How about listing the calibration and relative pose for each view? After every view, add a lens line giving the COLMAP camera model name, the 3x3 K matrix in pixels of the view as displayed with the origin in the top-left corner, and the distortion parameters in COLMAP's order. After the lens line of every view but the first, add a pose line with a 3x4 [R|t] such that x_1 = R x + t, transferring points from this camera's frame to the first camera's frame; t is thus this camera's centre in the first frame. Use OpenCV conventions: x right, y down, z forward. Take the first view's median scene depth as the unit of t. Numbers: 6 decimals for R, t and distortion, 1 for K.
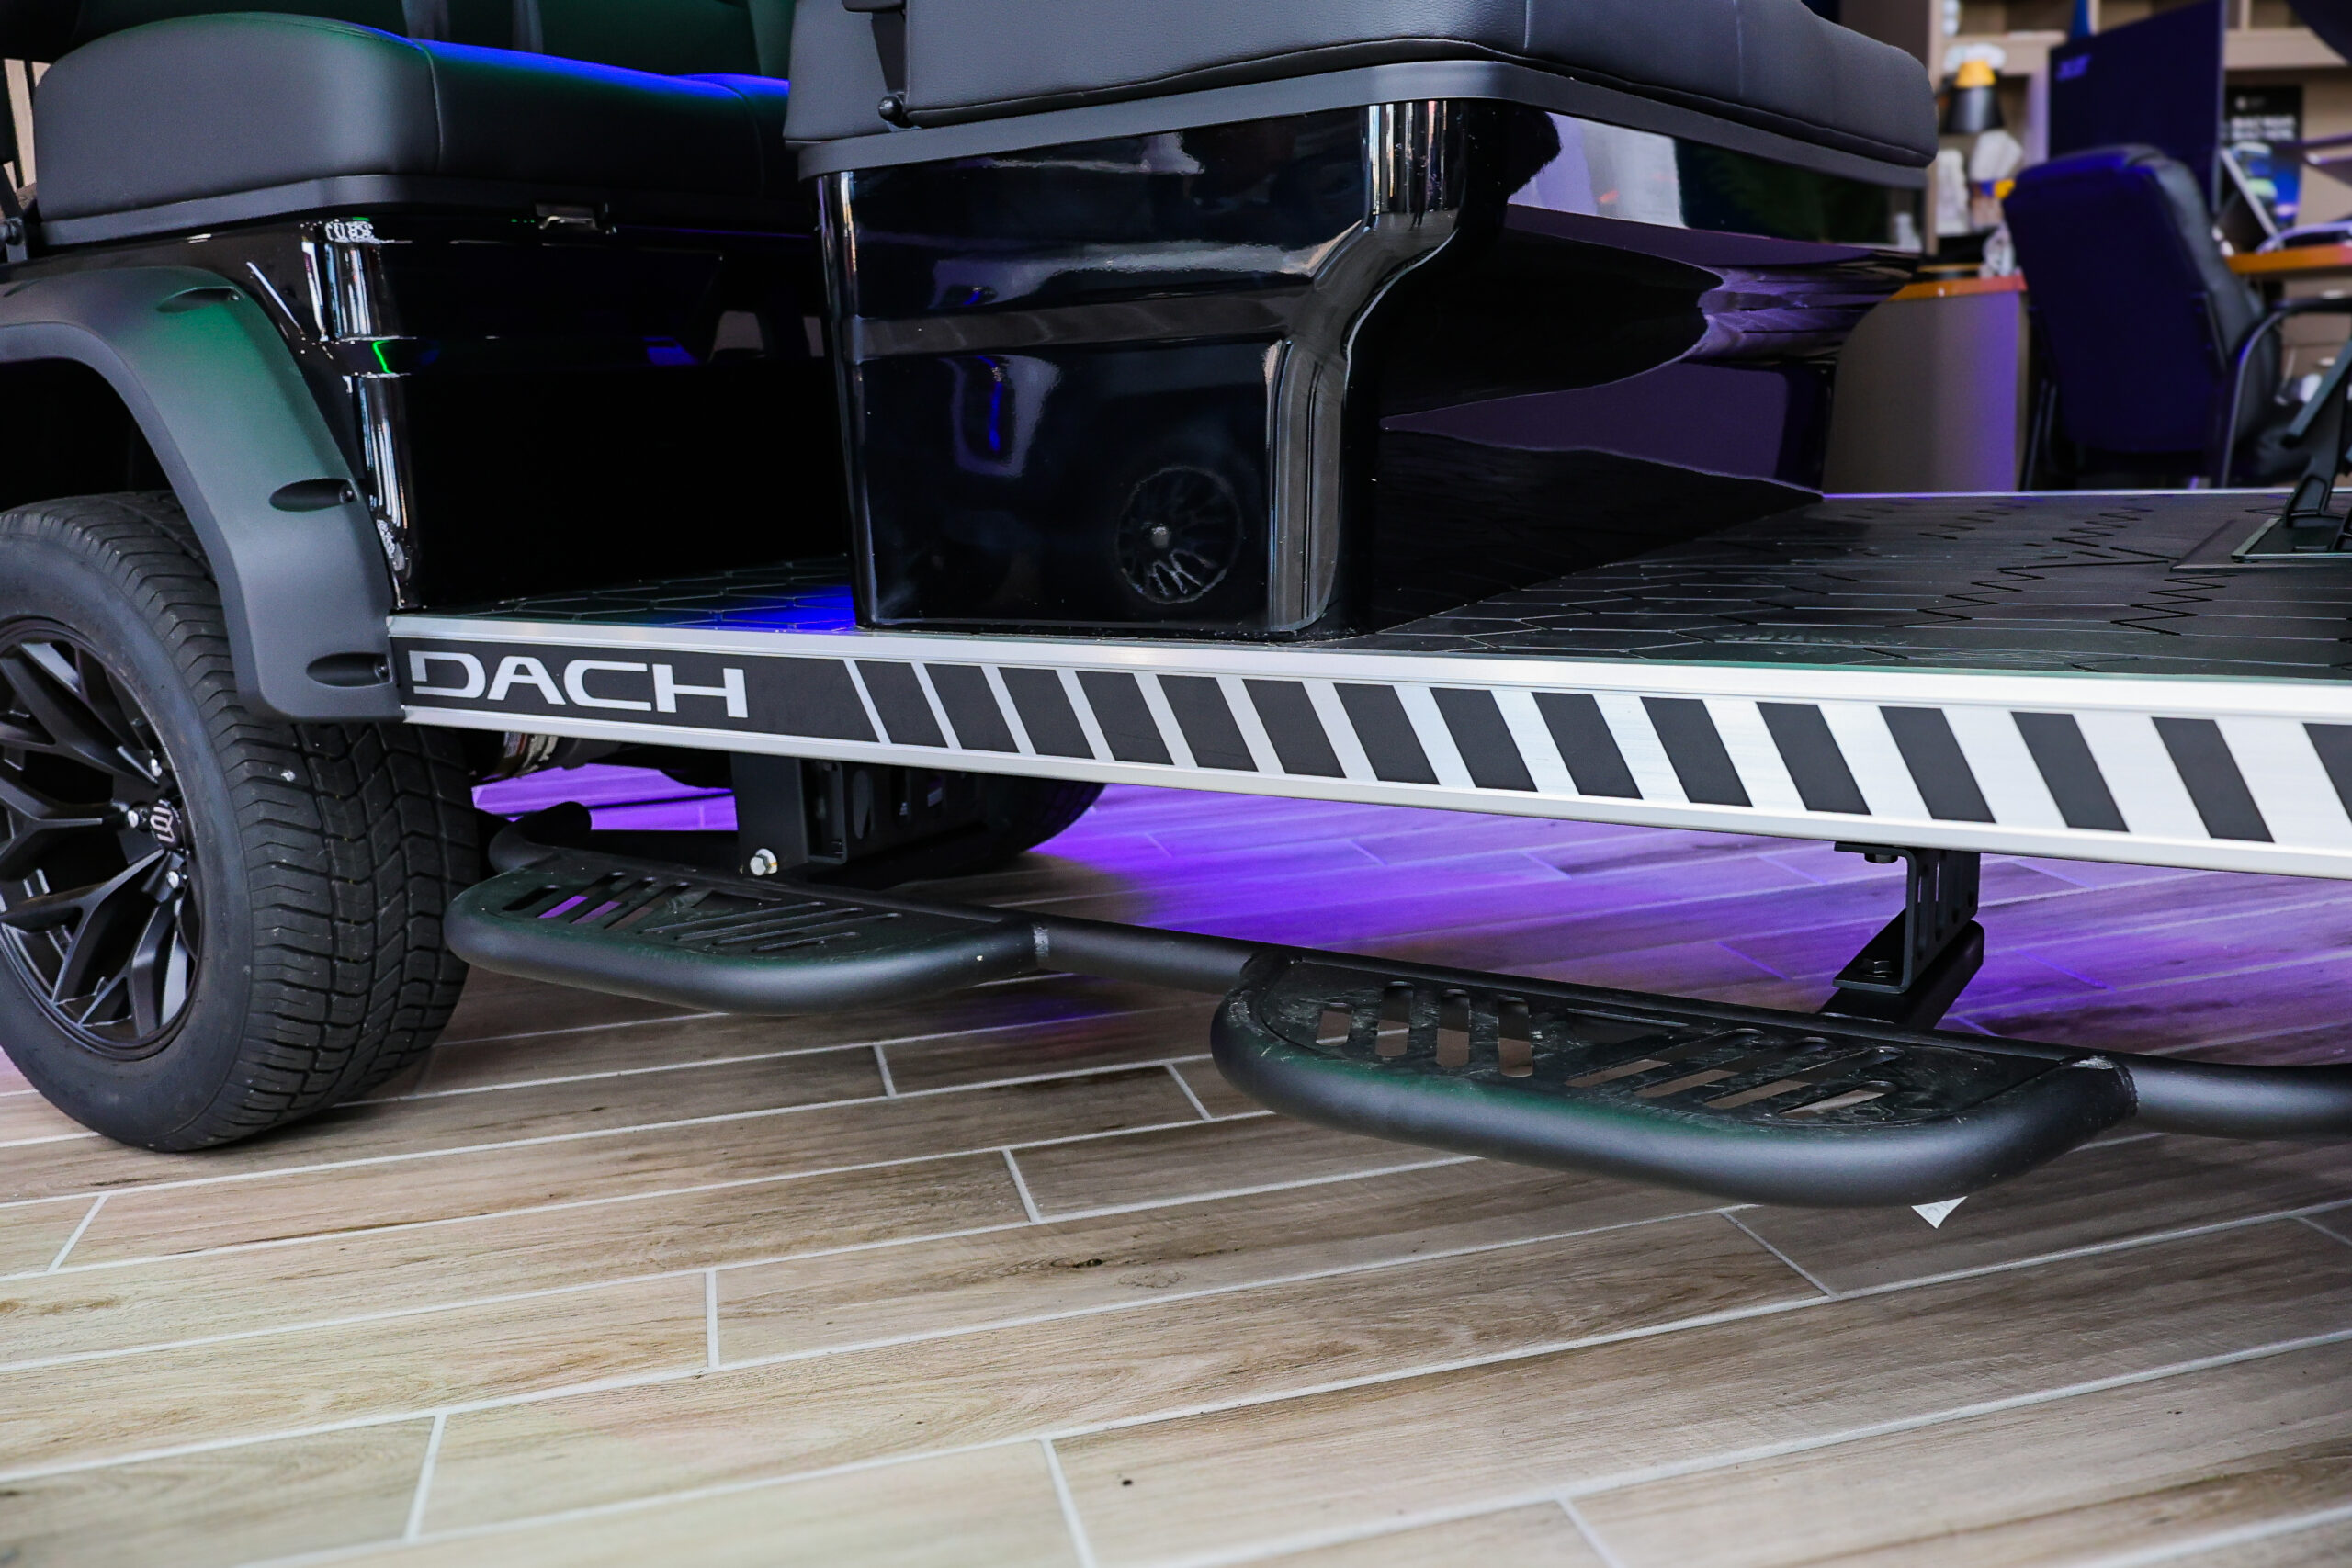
lens RADIAL K [[1984.6, 0, 1175.9], [0, 1984.6, 836.8], [0, 0, 1]] dist [0.000188, -0.008094]
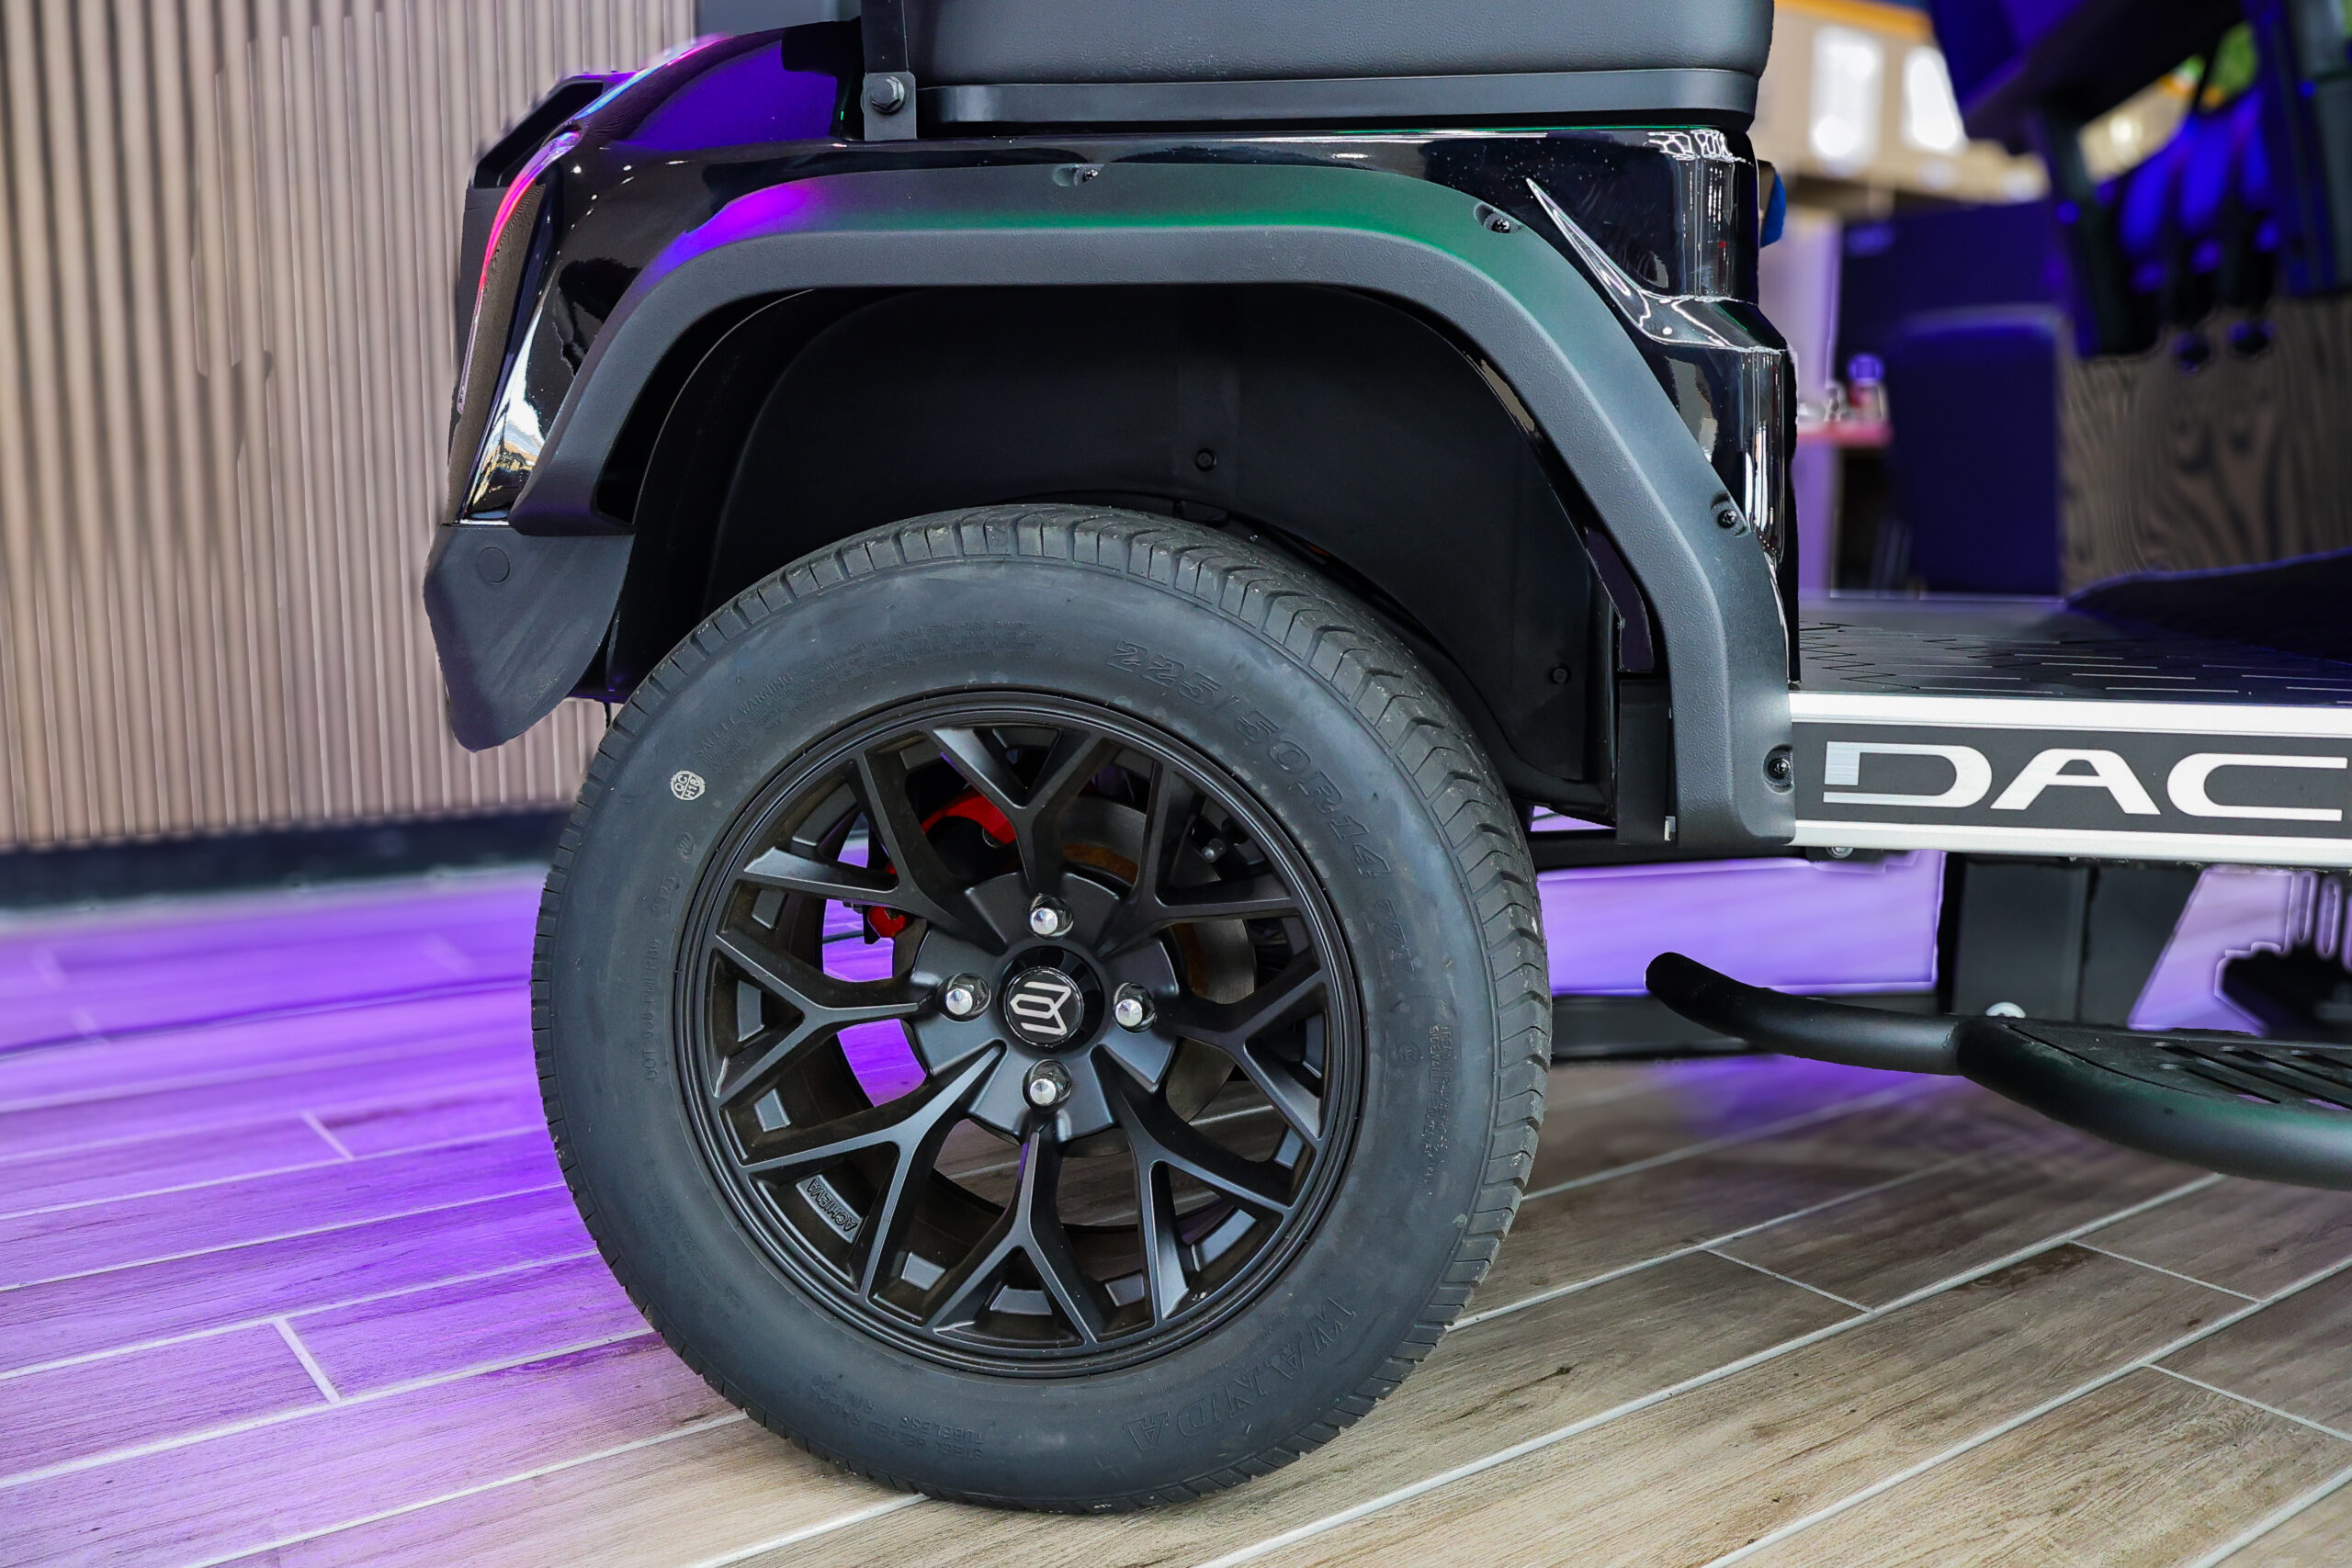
lens RADIAL K [[1984.6, 0, 1175.9], [0, 1984.6, 836.8], [0, 0, 1]] dist [0.000188, -0.008094]
pose [[0.917734, -0.006760, 0.397139, -0.871786], [0.034346, 0.997461, -0.062390, -0.024015], [-0.395709, 0.070898, 0.915635, 0.448537]]
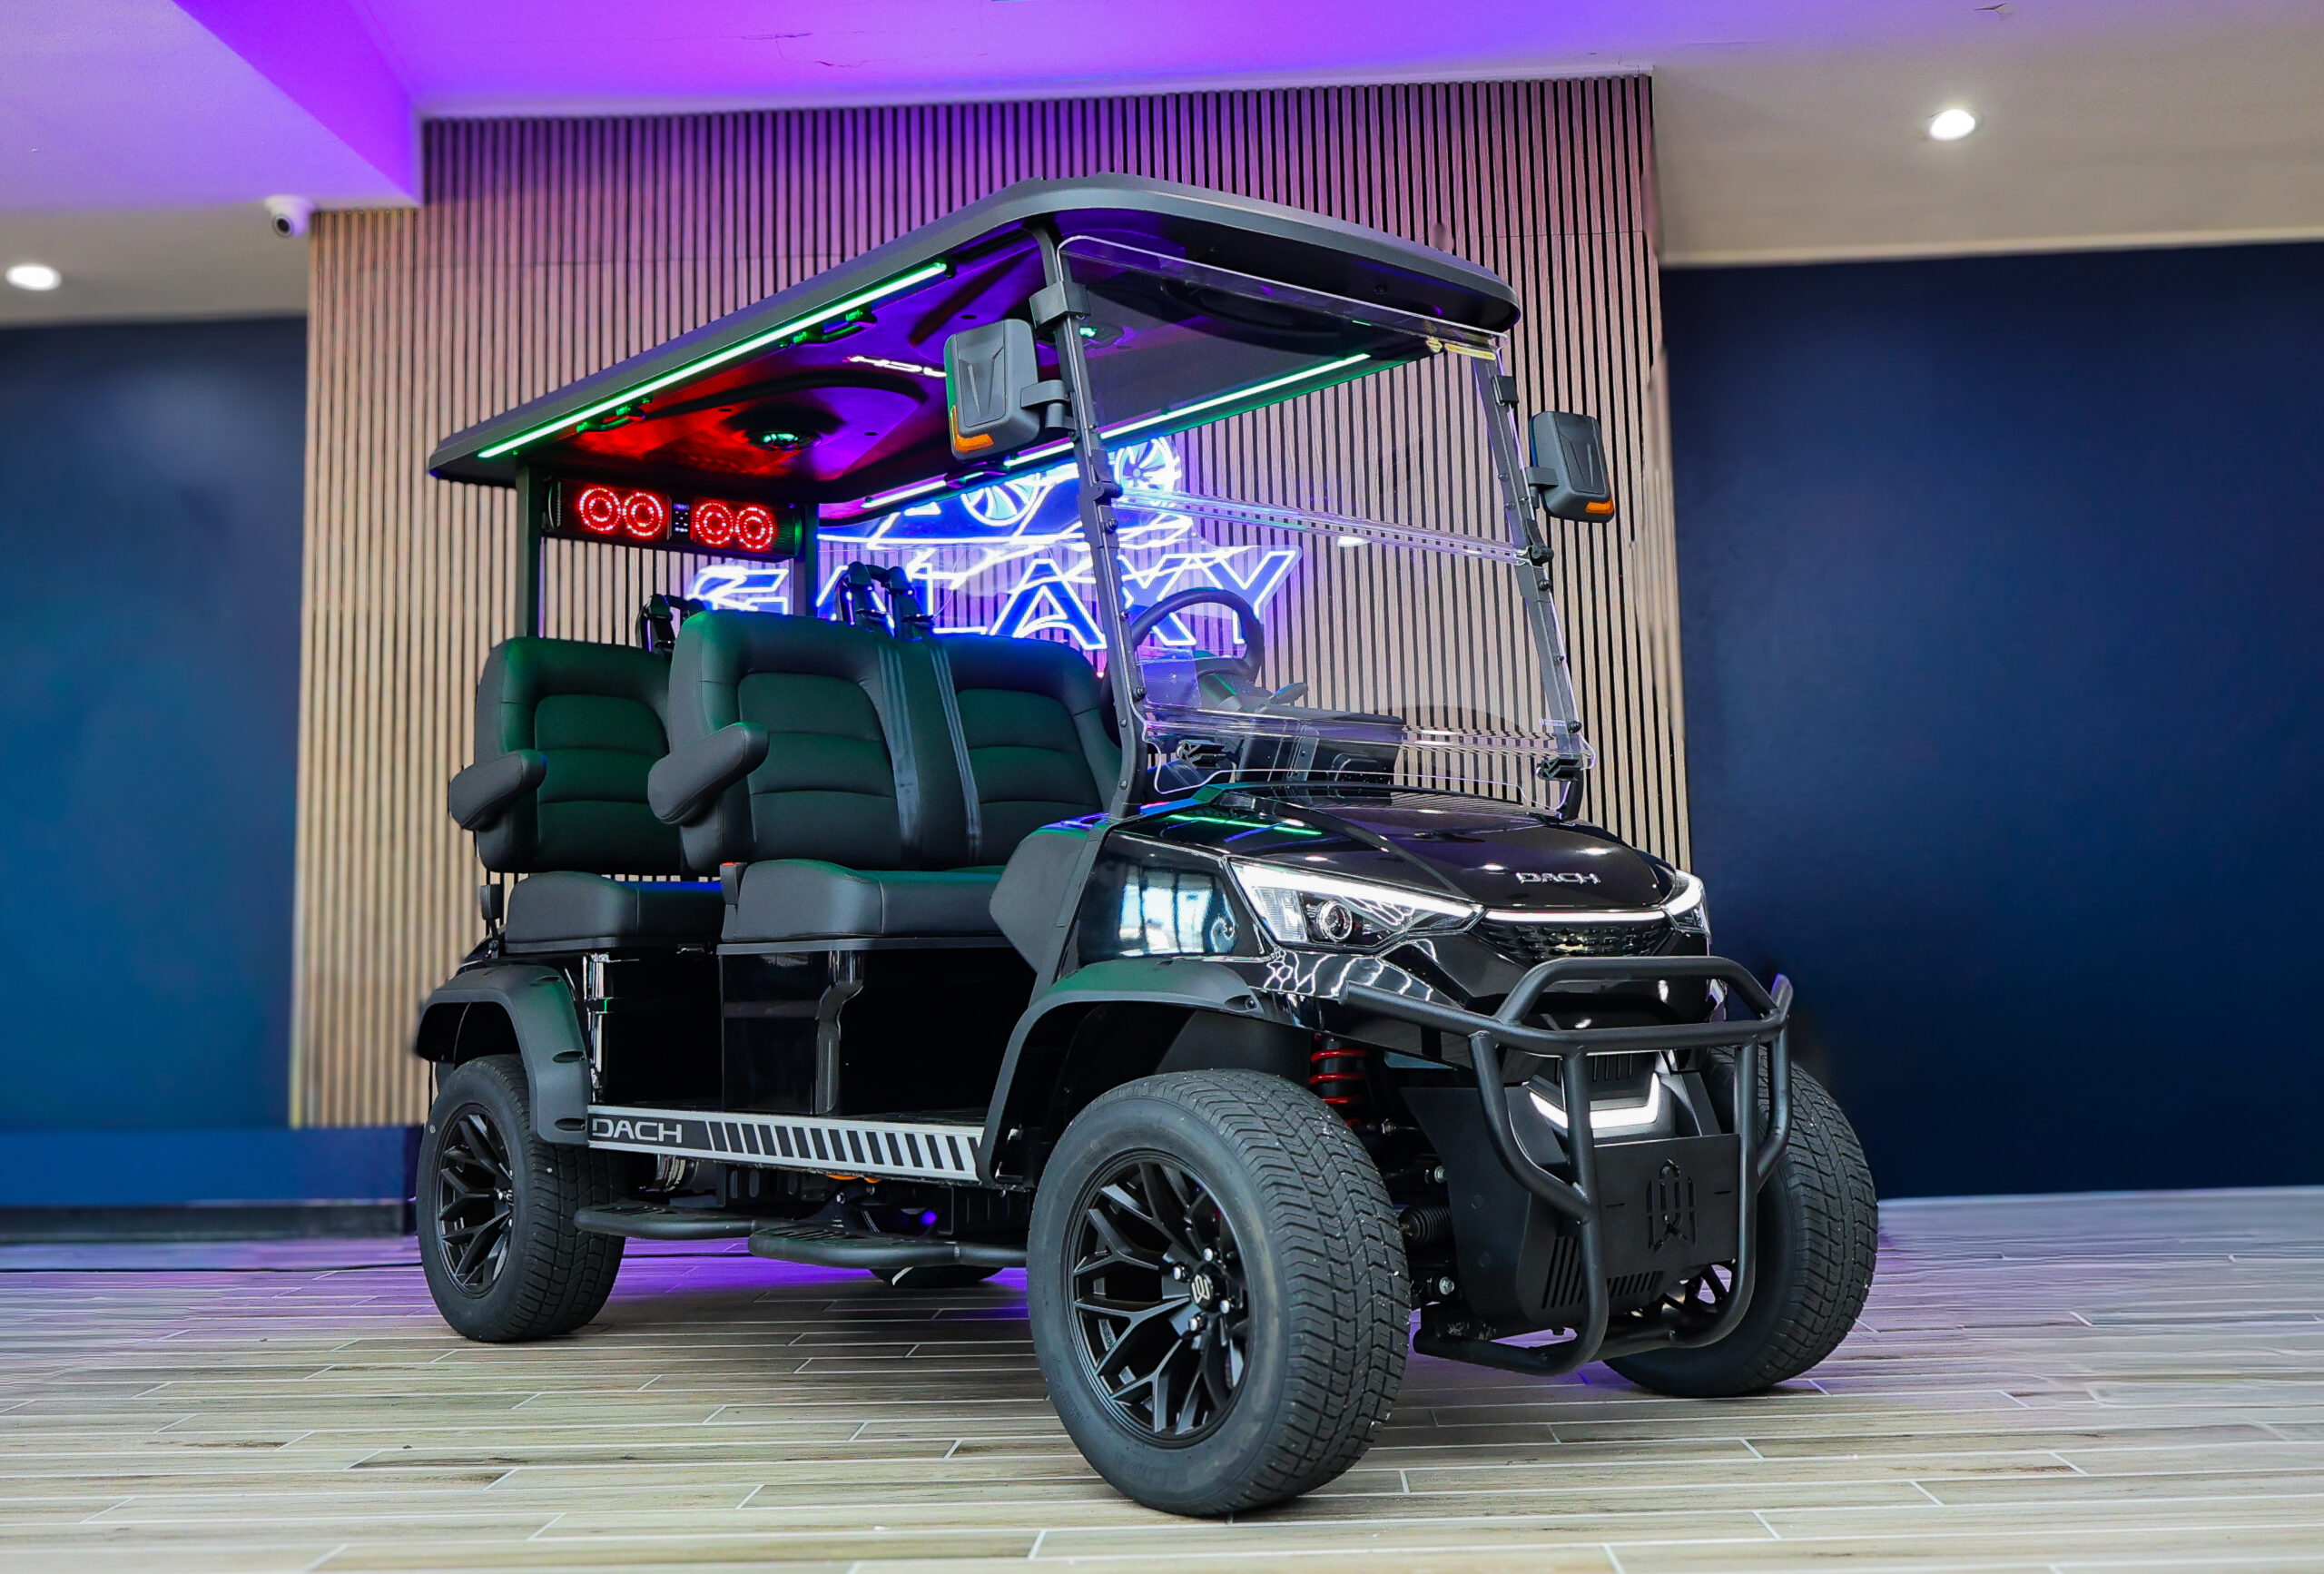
lens RADIAL K [[2369.9, 0, 1170.7], [0, 2369.9, 696.0], [0, 0, 1]] dist [0.000063, -0.020587]
pose [[0.957277, -0.009637, -0.289012, 1.220872], [-0.085010, 0.945904, -0.313112, 0.285546], [0.276395, 0.324304, 0.904673, -1.746736]]
